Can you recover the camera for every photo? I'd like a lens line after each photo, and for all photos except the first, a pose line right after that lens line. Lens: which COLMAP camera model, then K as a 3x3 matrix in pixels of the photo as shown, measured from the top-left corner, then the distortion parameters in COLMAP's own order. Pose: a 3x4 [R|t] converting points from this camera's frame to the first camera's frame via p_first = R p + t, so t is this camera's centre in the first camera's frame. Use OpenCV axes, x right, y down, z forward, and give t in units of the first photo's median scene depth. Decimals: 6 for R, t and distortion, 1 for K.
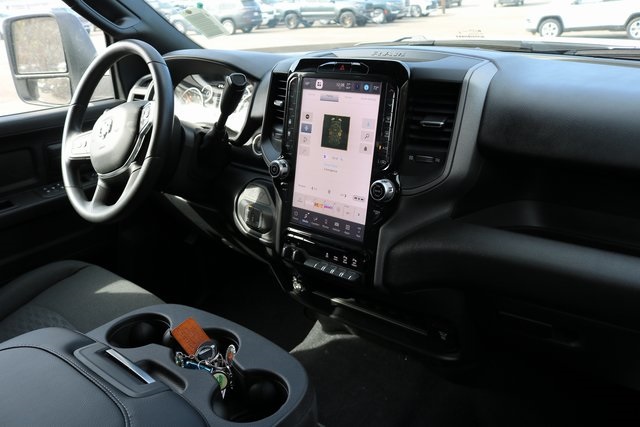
lens RADIAL K [[523.1, 0, 322.4], [0, 523.1, 209.4], [0, 0, 1]] dist [-0.103928, 0.028713]
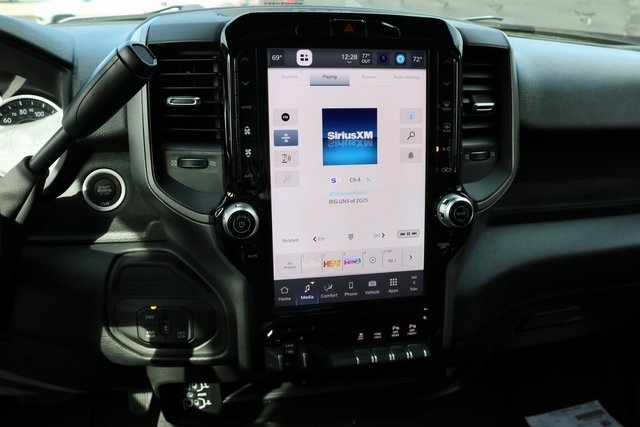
lens RADIAL K [[523.1, 0, 321.3], [0, 523.1, 213.9], [0, 0, 1]] dist [-0.103928, 0.028713]
pose [[0.640919, -0.233027, 0.731383, -0.447599], [0.225248, 0.967956, 0.111016, -0.134697], [-0.733817, 0.093590, 0.672870, 0.623614]]
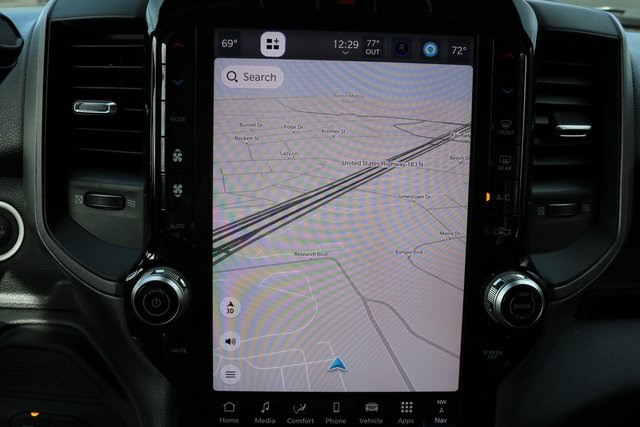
lens RADIAL K [[623.4, 0, 319.6], [0, 623.4, 216.9], [0, 0, 1]] dist [-0.080834, 0.000000]
pose [[0.744737, -0.153690, 0.649419, -0.277787], [0.179388, 0.983407, 0.027014, -0.129615], [-0.642796, 0.096379, 0.759950, 0.667857]]
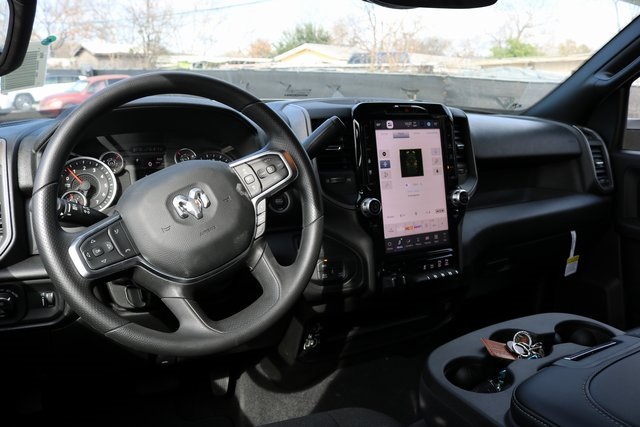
lens RADIAL K [[523.1, 0, 322.3], [0, 523.1, 211.6], [0, 0, 1]] dist [-0.103928, 0.028713]
pose [[0.379898, -0.160811, 0.910943, -1.141021], [0.301947, 0.952390, 0.042204, -0.152014], [-0.874360, 0.259023, 0.410368, 0.710442]]
